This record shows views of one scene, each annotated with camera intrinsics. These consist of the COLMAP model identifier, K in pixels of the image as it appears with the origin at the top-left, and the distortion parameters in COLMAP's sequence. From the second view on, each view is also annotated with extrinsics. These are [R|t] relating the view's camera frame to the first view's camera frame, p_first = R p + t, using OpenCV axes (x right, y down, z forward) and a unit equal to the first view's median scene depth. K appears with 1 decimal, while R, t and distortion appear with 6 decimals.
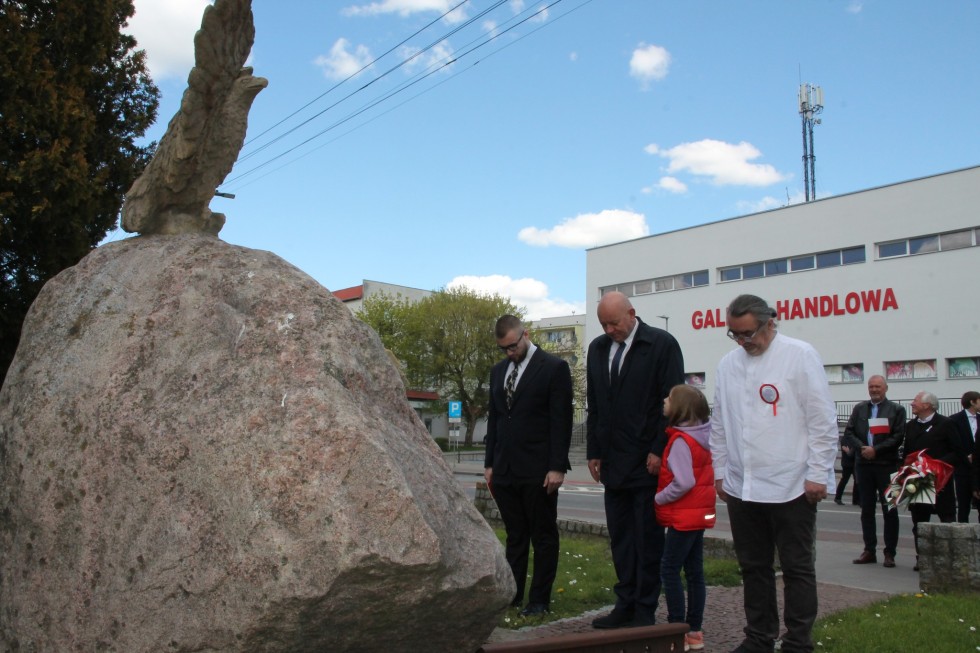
lens RADIAL K [[829.8, 0, 491.9], [0, 829.8, 312.3], [0, 0, 1]] dist [-0.182974, 0.156116]
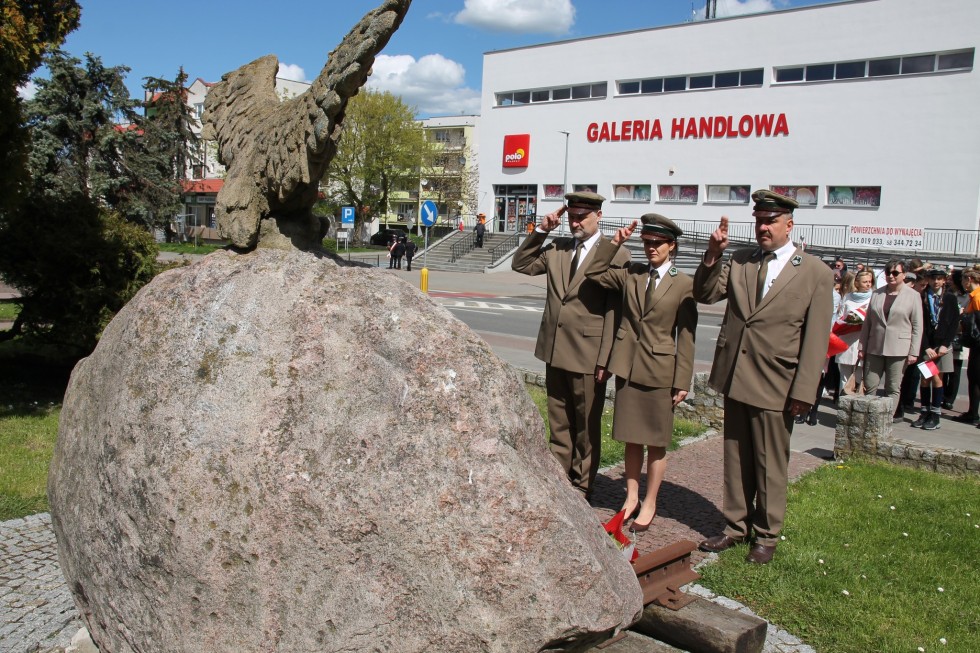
lens RADIAL K [[829.8, 0, 491.9], [0, 829.8, 312.3], [0, 0, 1]] dist [-0.182974, 0.156116]
pose [[0.989228, 0.009415, 0.146080, -0.363473], [-0.044895, 0.969351, 0.241543, -0.328734], [-0.139329, -0.245500, 0.959332, 0.050834]]
